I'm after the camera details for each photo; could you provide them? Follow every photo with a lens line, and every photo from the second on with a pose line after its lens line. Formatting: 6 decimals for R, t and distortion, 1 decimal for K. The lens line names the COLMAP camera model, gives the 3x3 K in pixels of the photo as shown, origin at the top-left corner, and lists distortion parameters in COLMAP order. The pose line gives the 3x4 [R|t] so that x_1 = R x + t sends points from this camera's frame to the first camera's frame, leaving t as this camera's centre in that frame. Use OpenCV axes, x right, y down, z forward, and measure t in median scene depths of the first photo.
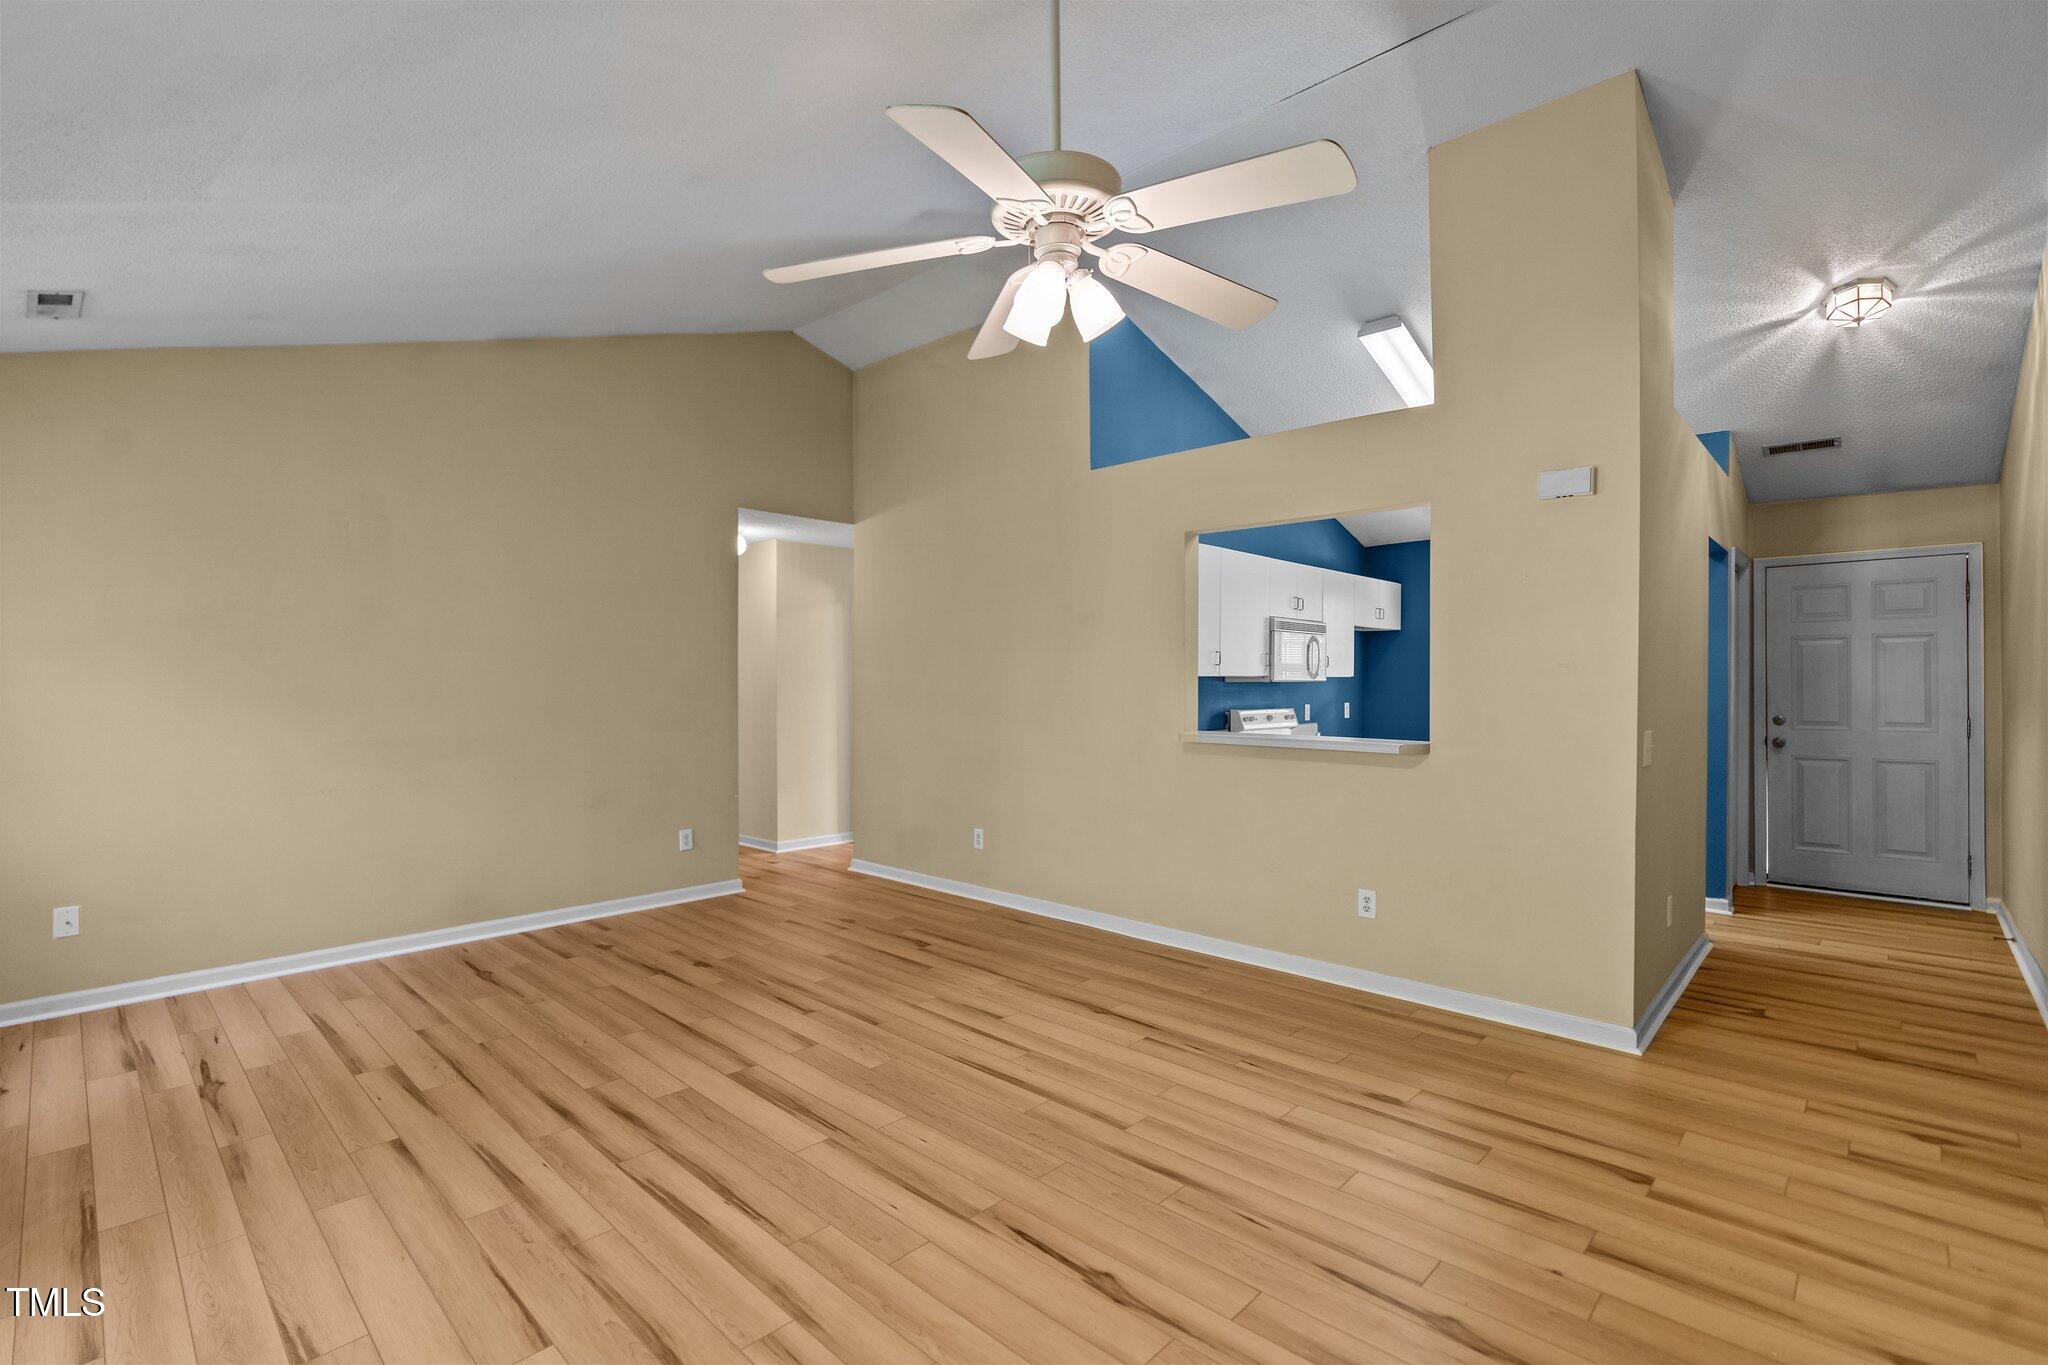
lens RADIAL K [[933.5, 0, 1007.3], [0, 933.5, 675.2], [0, 0, 1]] dist [-0.003521, -0.000491]
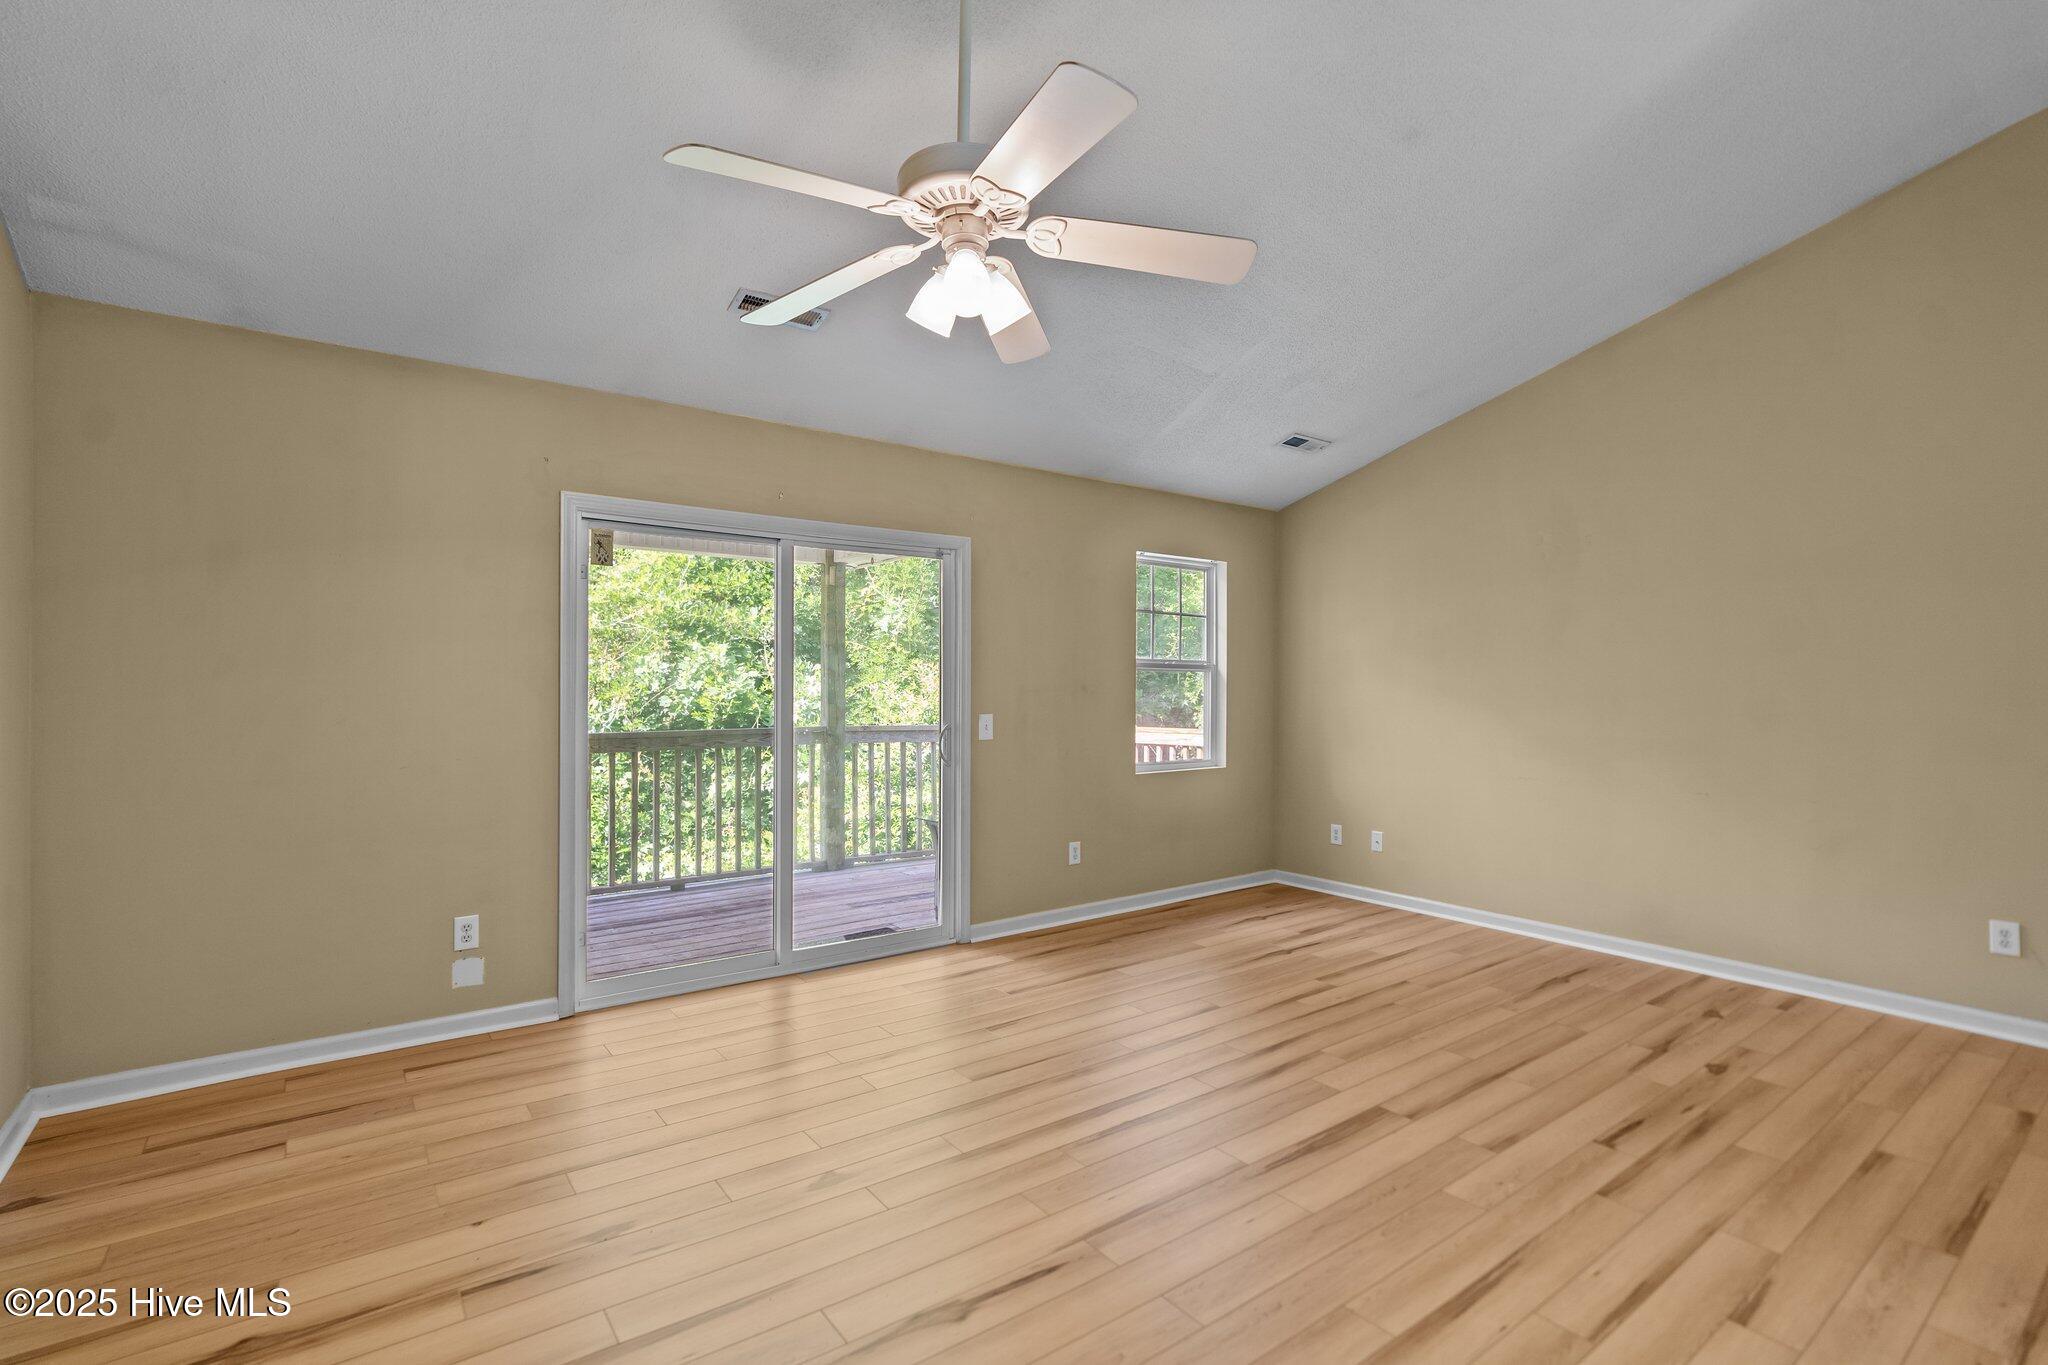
lens RADIAL K [[949.9, 0, 1028.2], [0, 949.9, 664.5], [0, 0, 1]] dist [-0.000907, 0.000521]
pose [[-0.154681, -0.015738, -0.987839, 0.596288], [-0.000398, 0.999874, -0.015867, 0.005882], [0.987964, -0.002061, -0.154668, 0.695400]]
